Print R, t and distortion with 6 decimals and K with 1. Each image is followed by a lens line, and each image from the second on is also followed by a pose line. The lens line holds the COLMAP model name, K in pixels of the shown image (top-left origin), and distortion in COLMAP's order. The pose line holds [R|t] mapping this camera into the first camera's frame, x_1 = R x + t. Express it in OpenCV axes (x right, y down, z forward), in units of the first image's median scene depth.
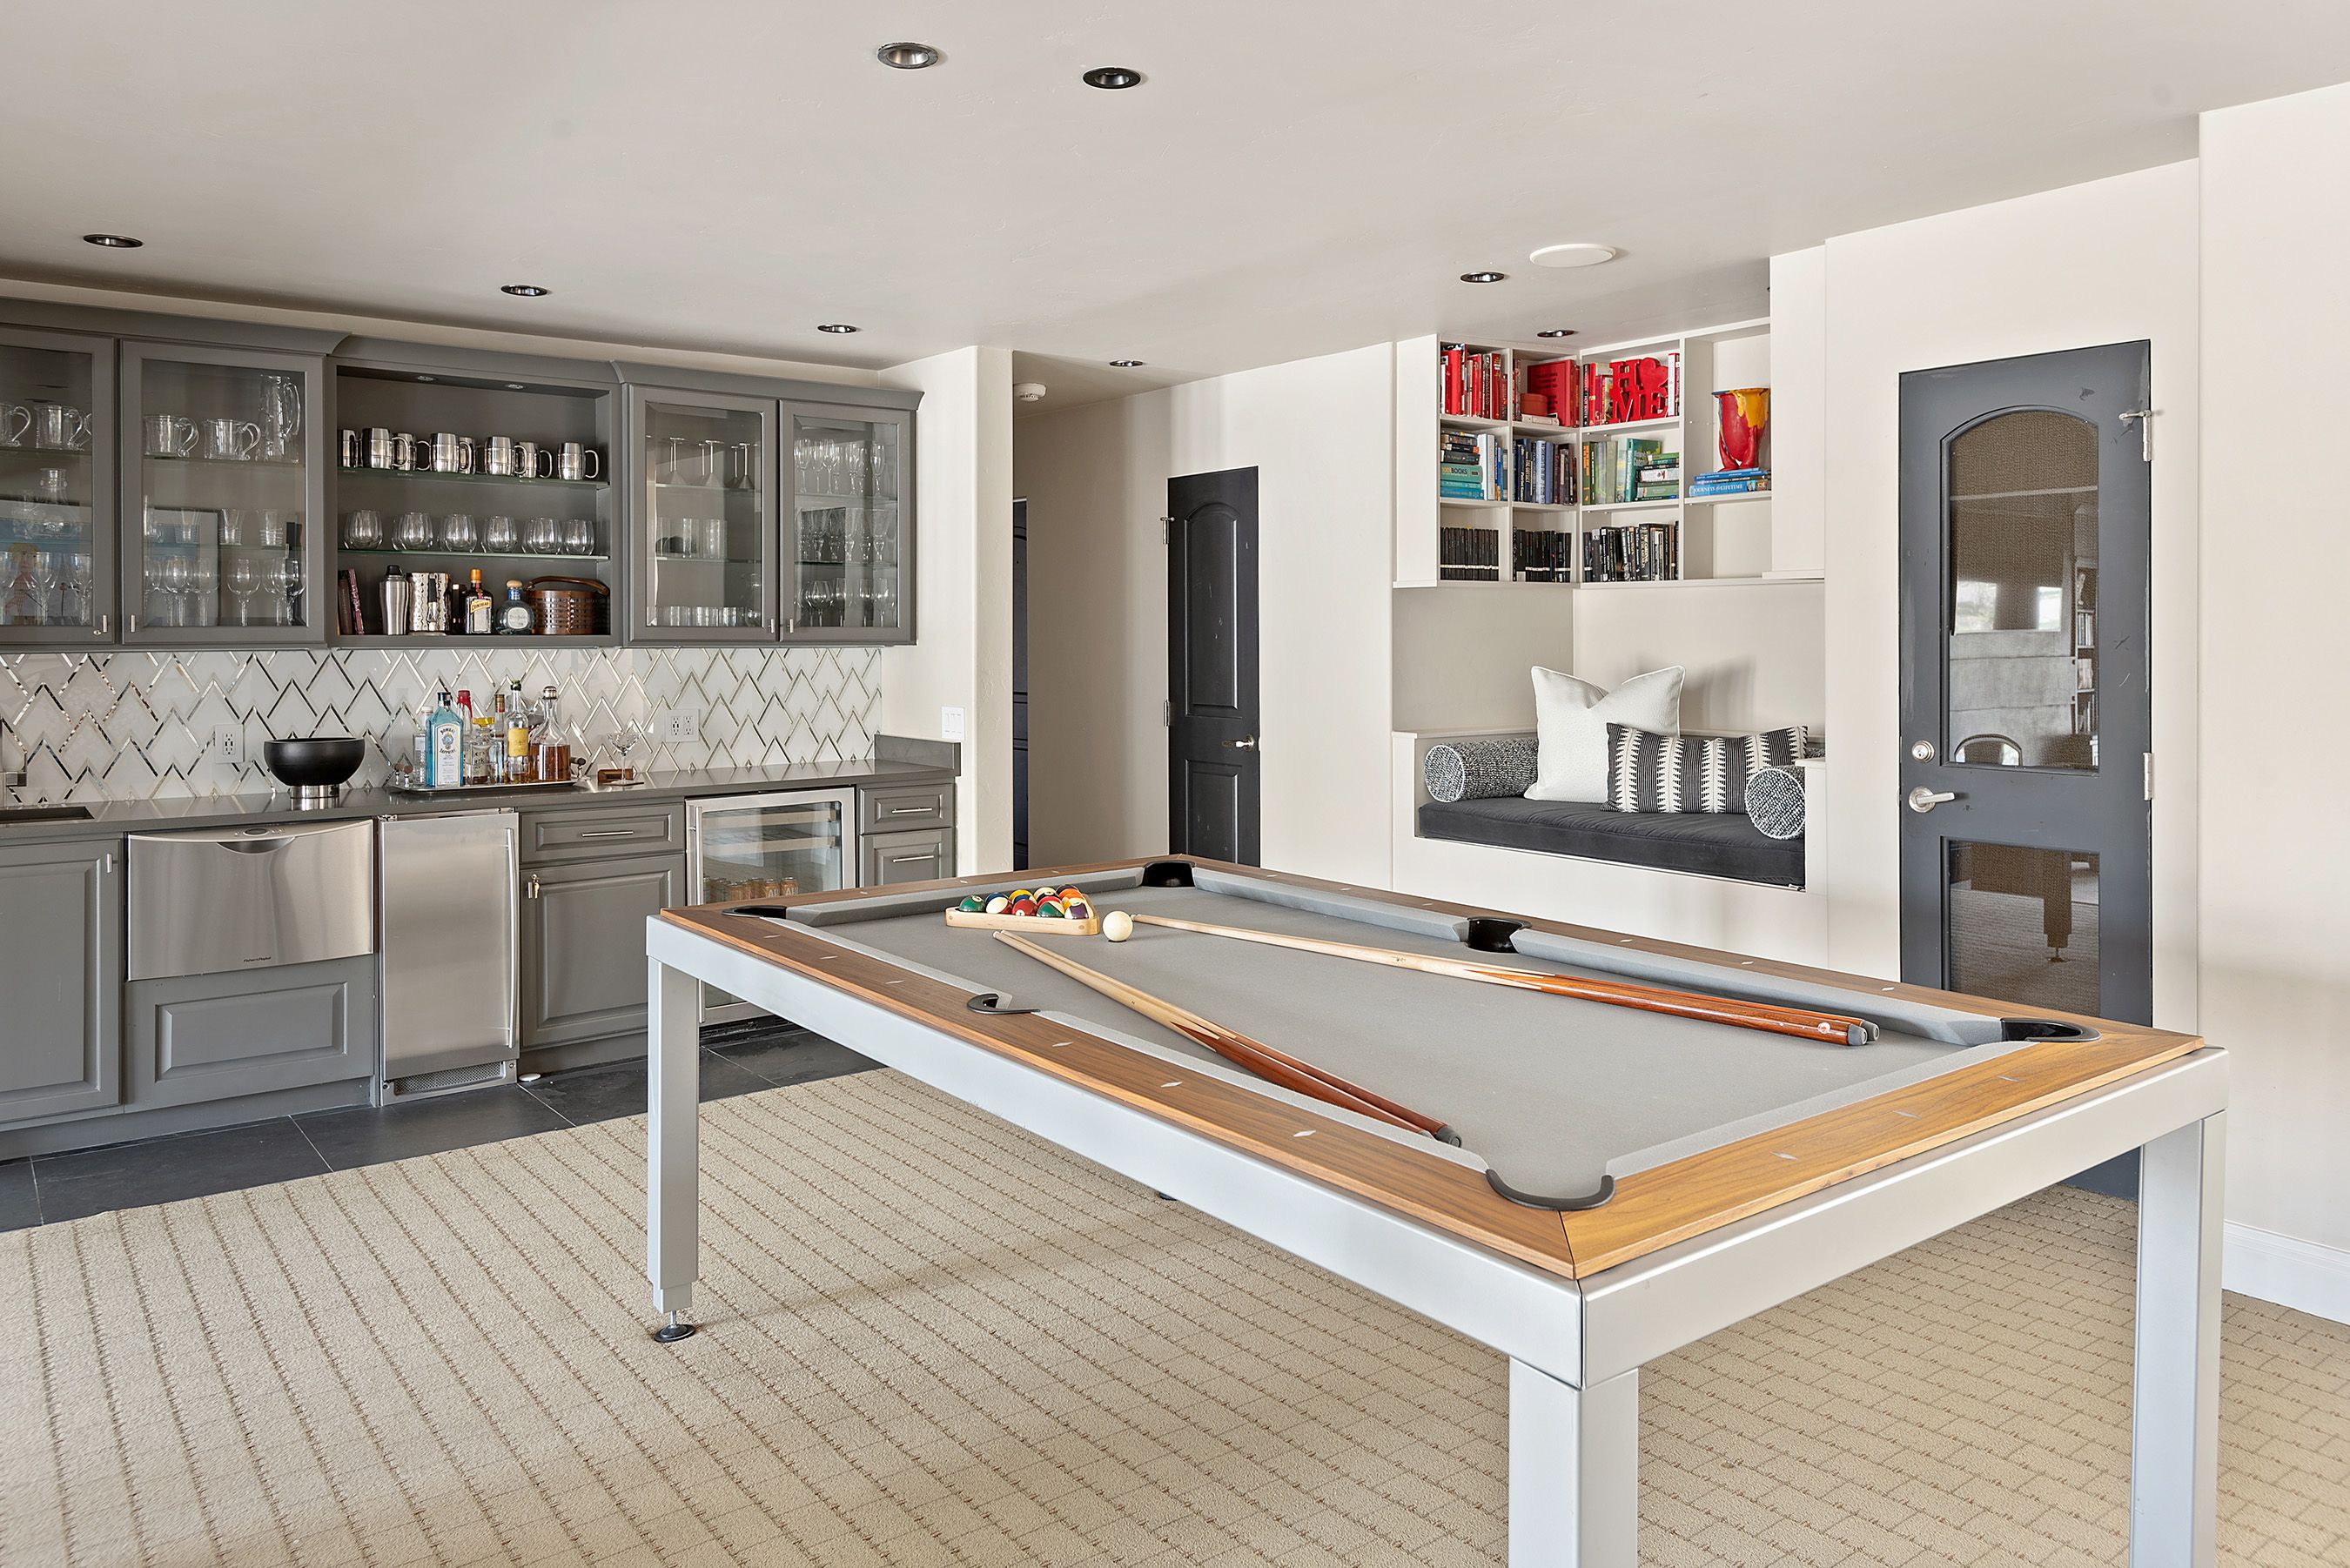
lens RADIAL K [[1609.1, 0, 1181.2], [0, 1609.1, 641.9], [0, 0, 1]] dist [0.001703, -0.000473]
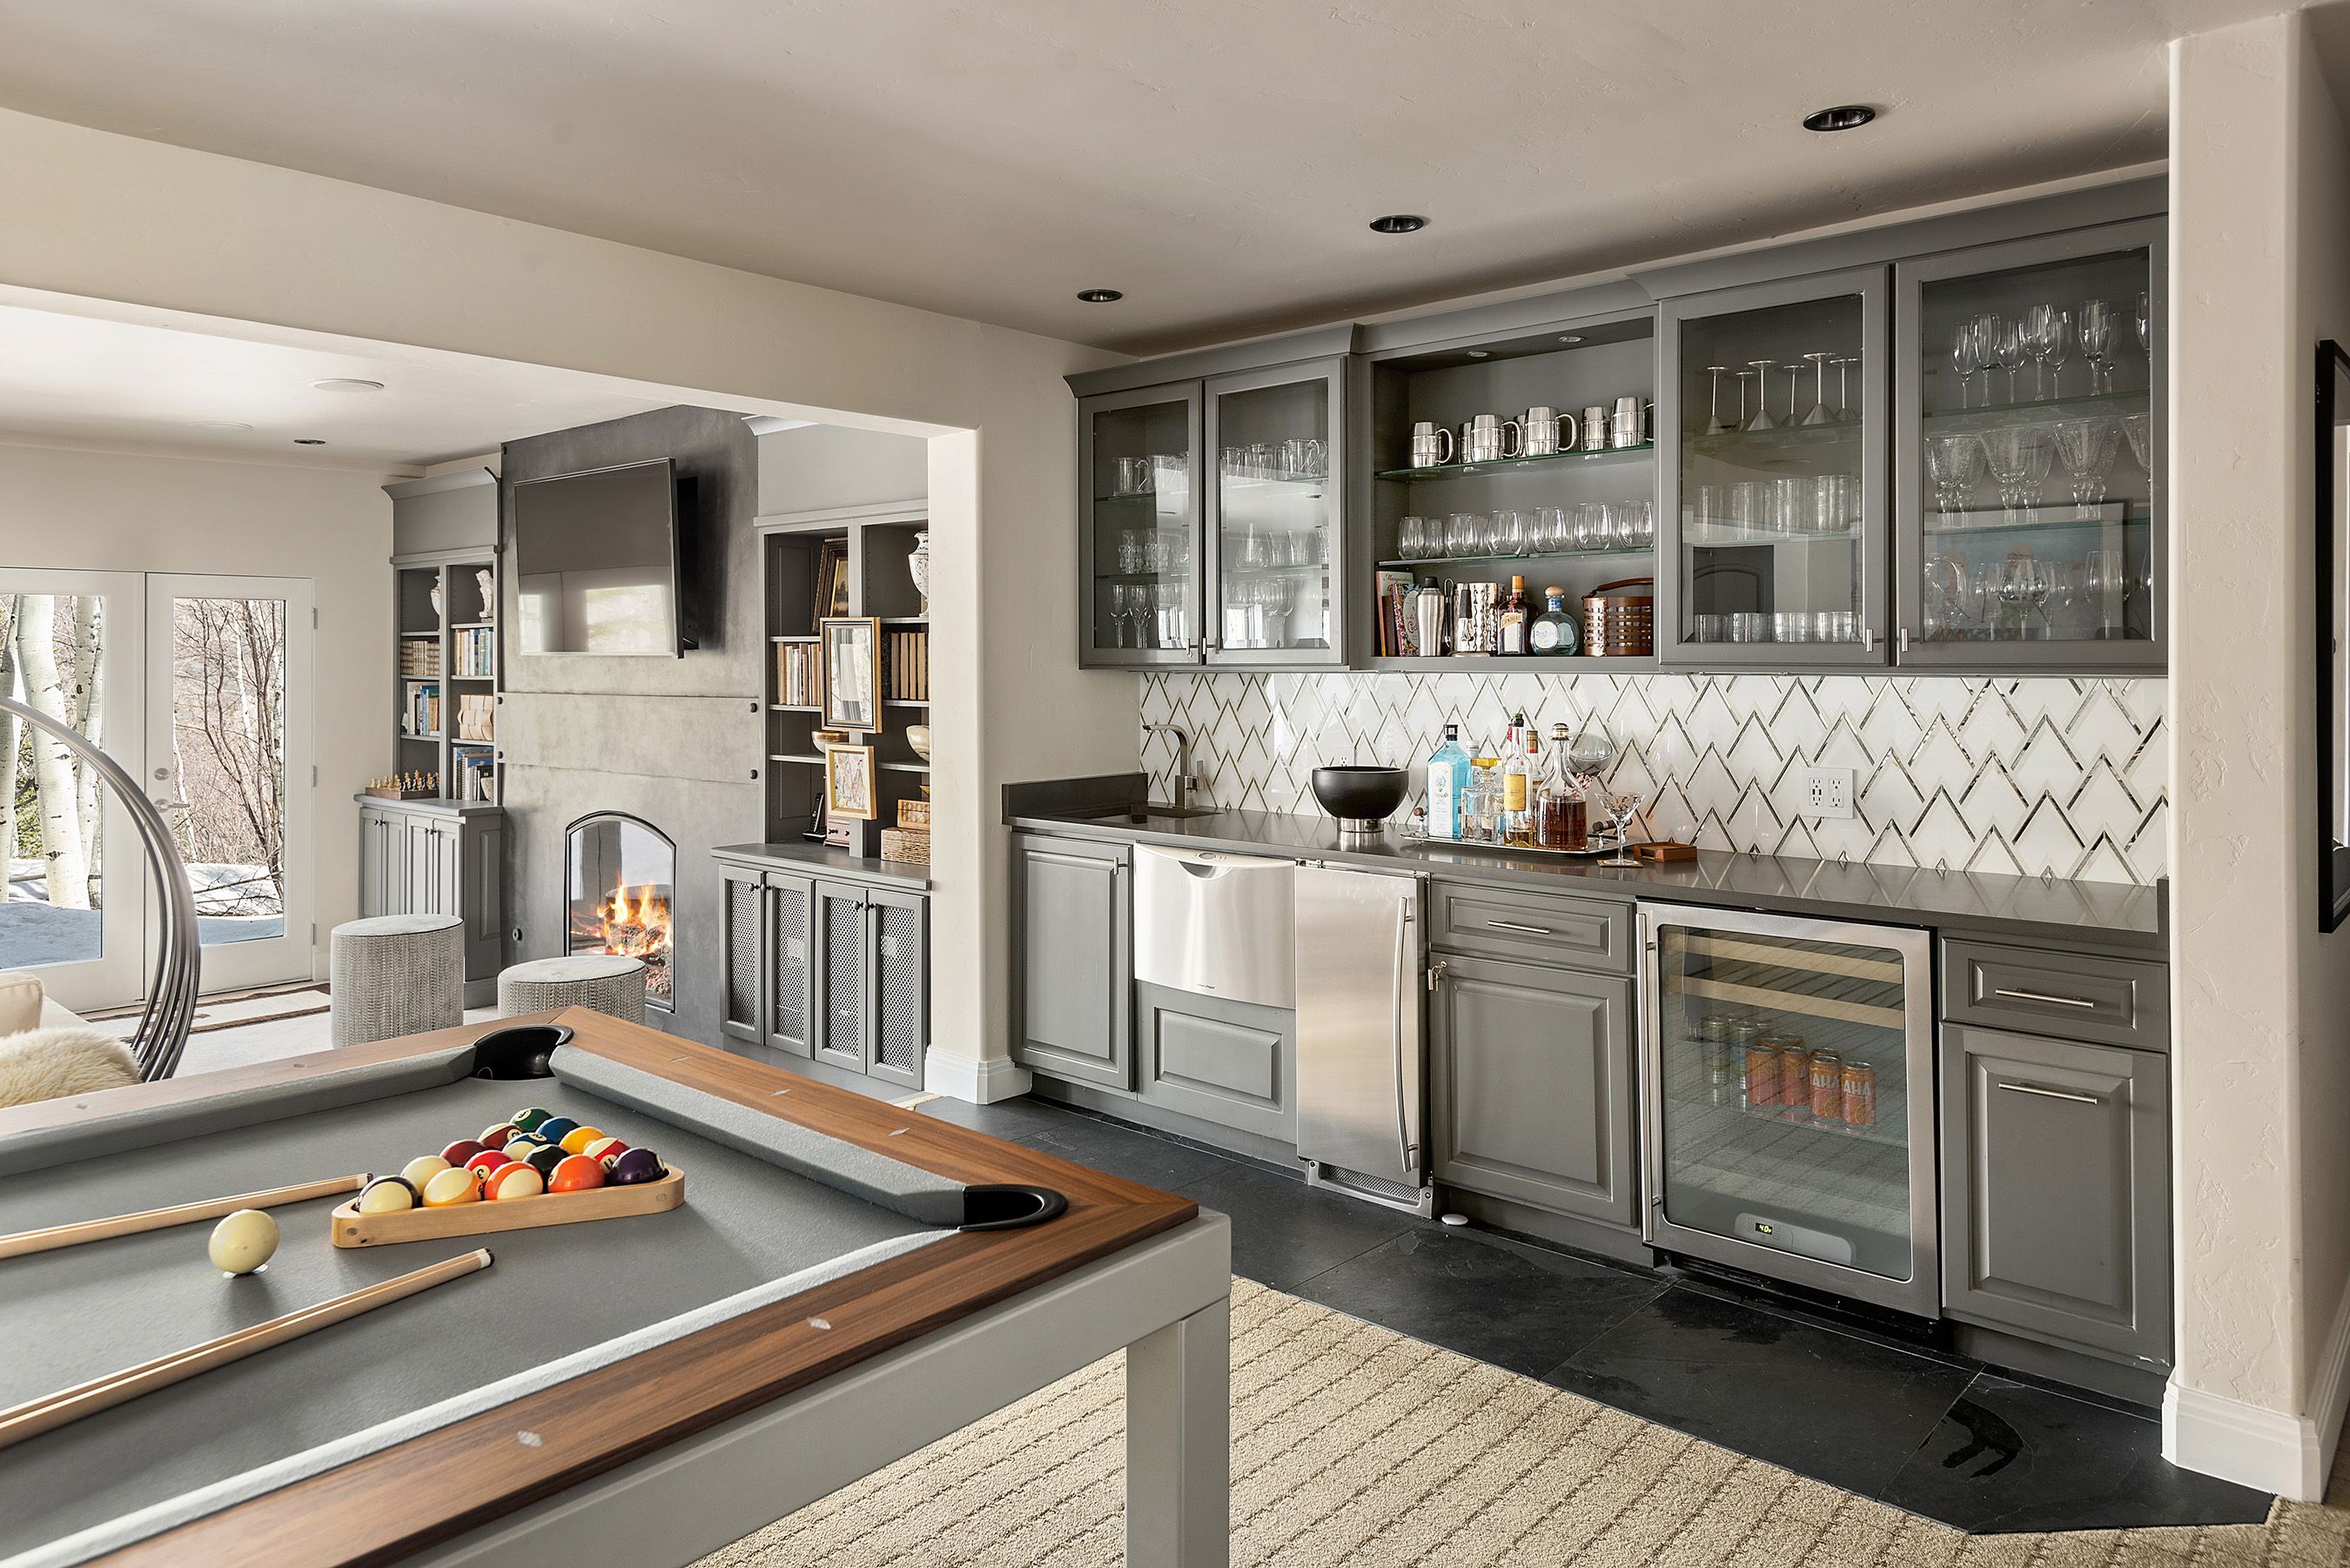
lens RADIAL K [[1493.5, 0, 1182.3], [0, 1493.5, 645.8], [0, 0, 1]] dist [0.003571, 0.001309]
pose [[0.193607, -0.007046, -0.981054, 0.262940], [-0.002278, 0.999968, -0.007632, -0.003436], [0.981077, 0.003713, 0.193584, 0.676297]]
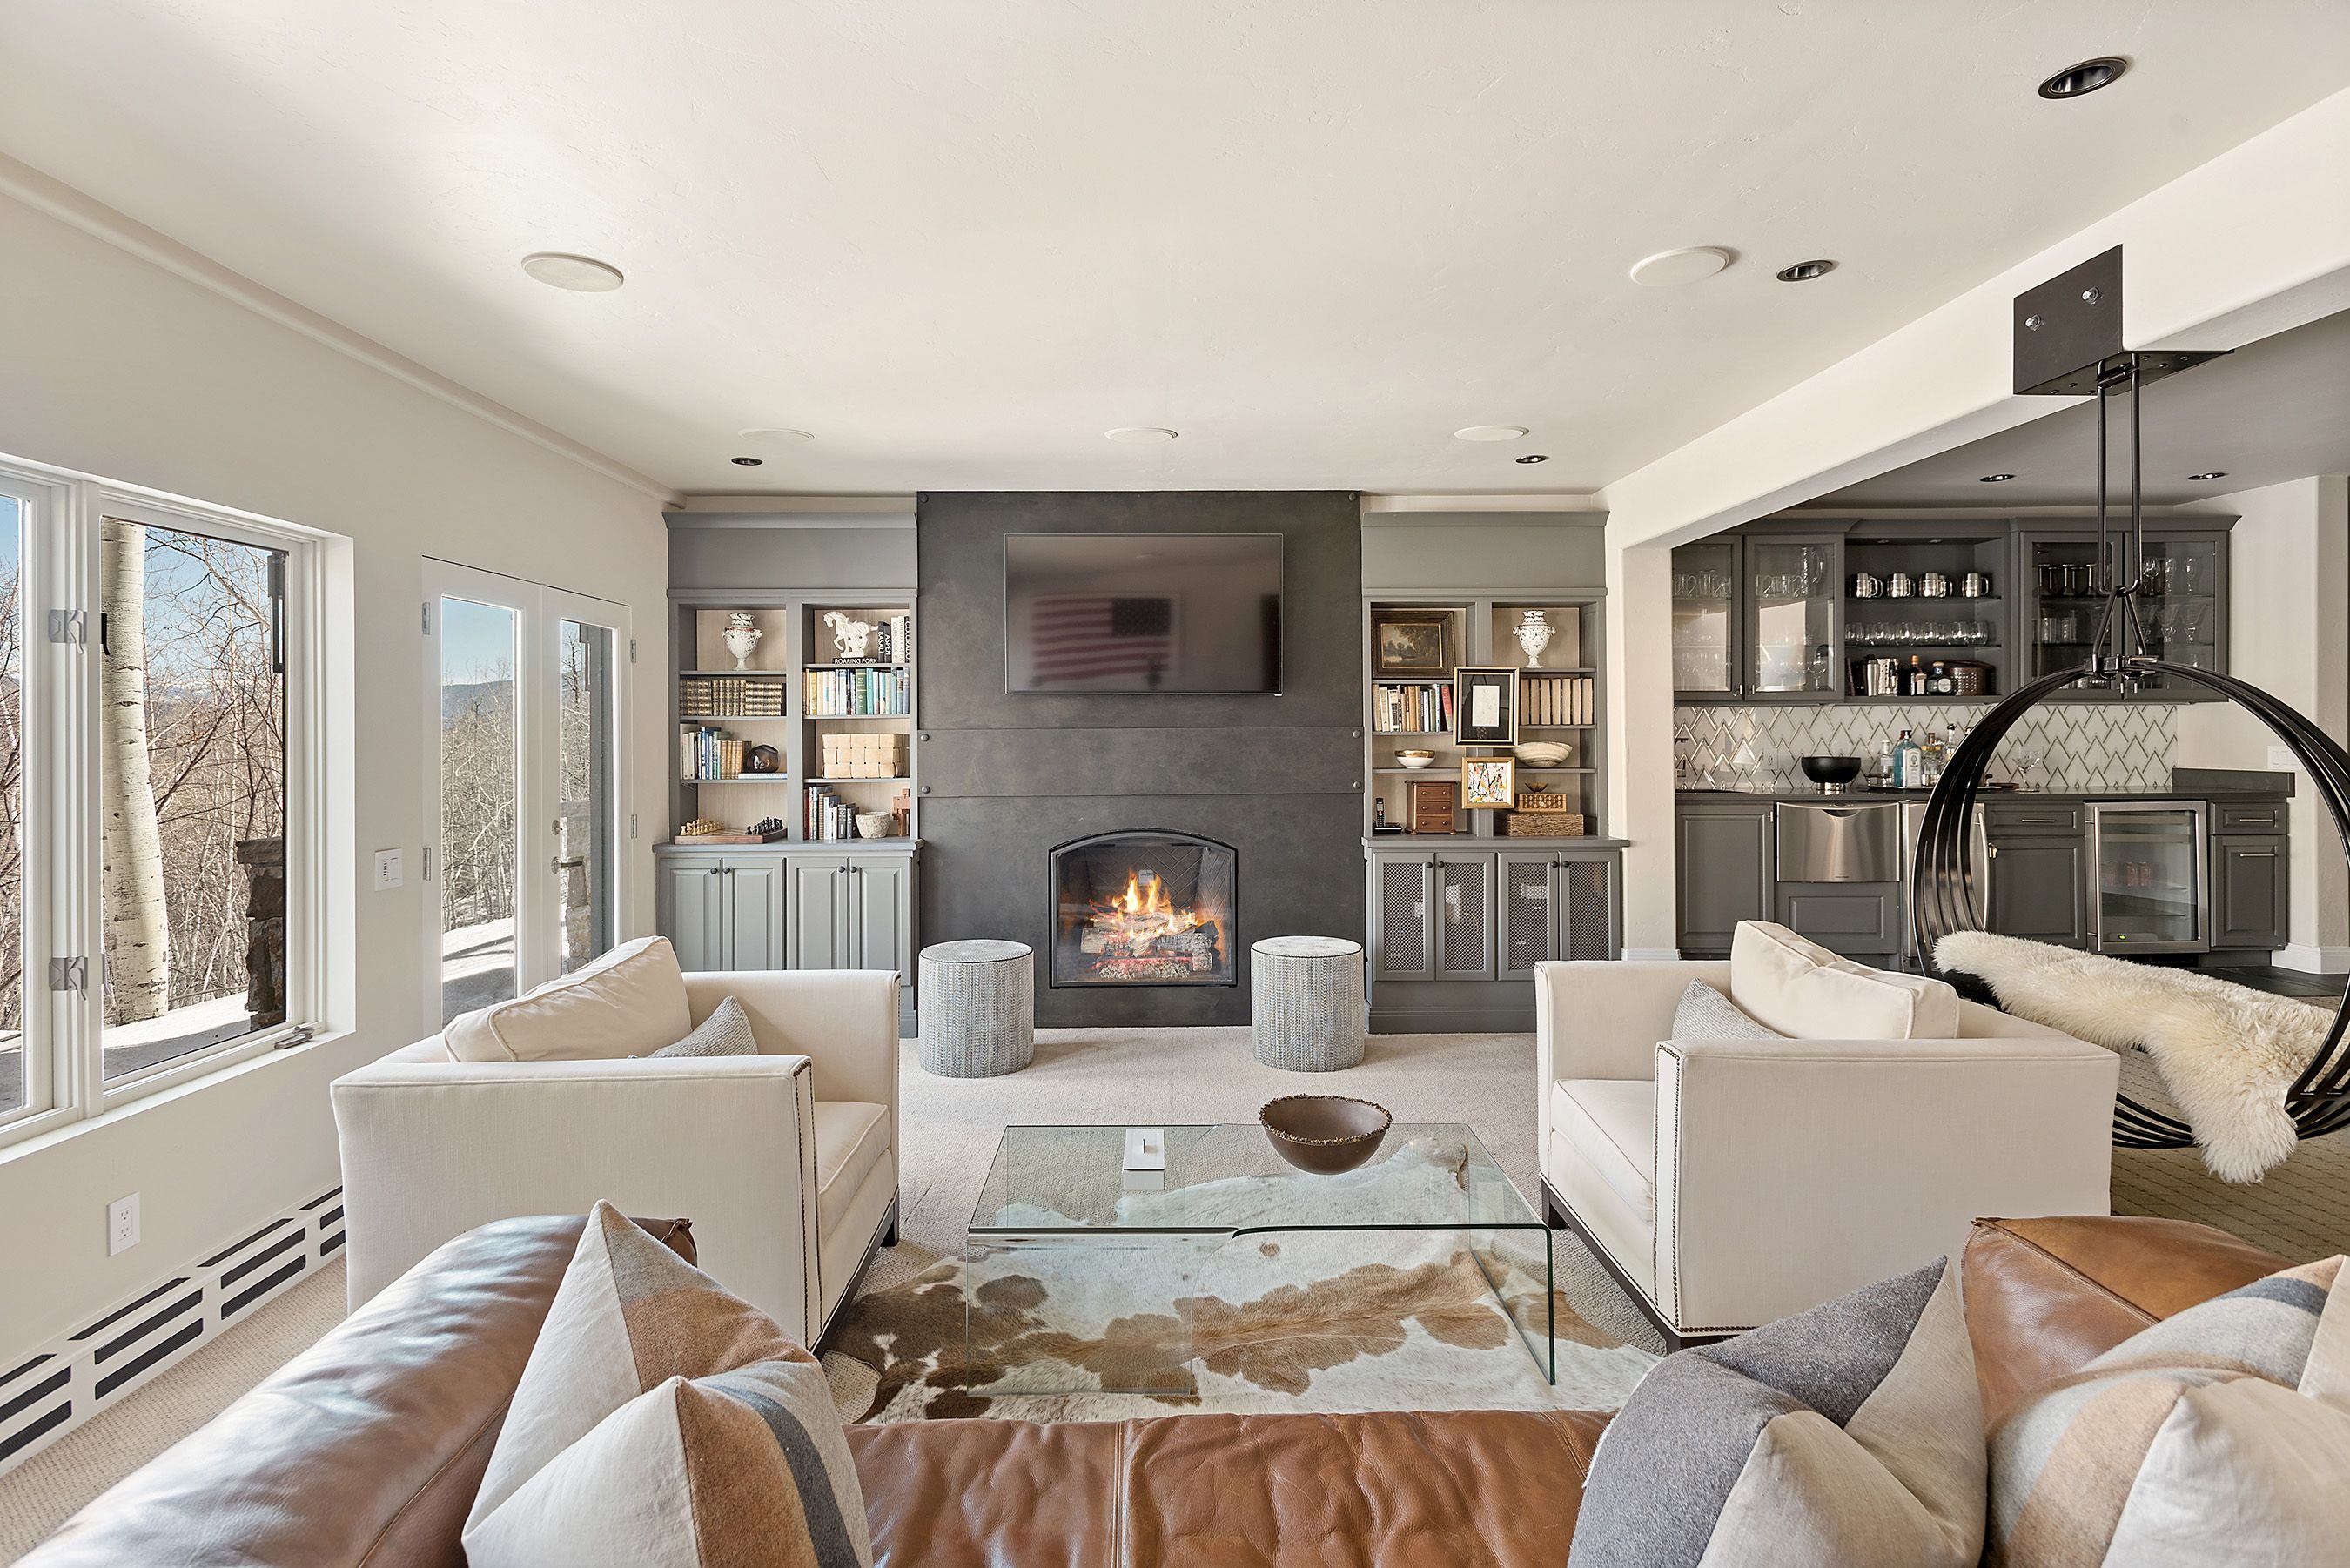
lens RADIAL K [[1130.9, 0, 1167.3], [0, 1130.9, 736.8], [0, 0, 1]] dist [0.016398, -0.000544]
pose [[0.802784, 0.002241, -0.596265, -0.351063], [-0.000276, 0.999994, 0.003387, 0.032284], [0.596269, -0.002555, 0.802780, -0.366046]]
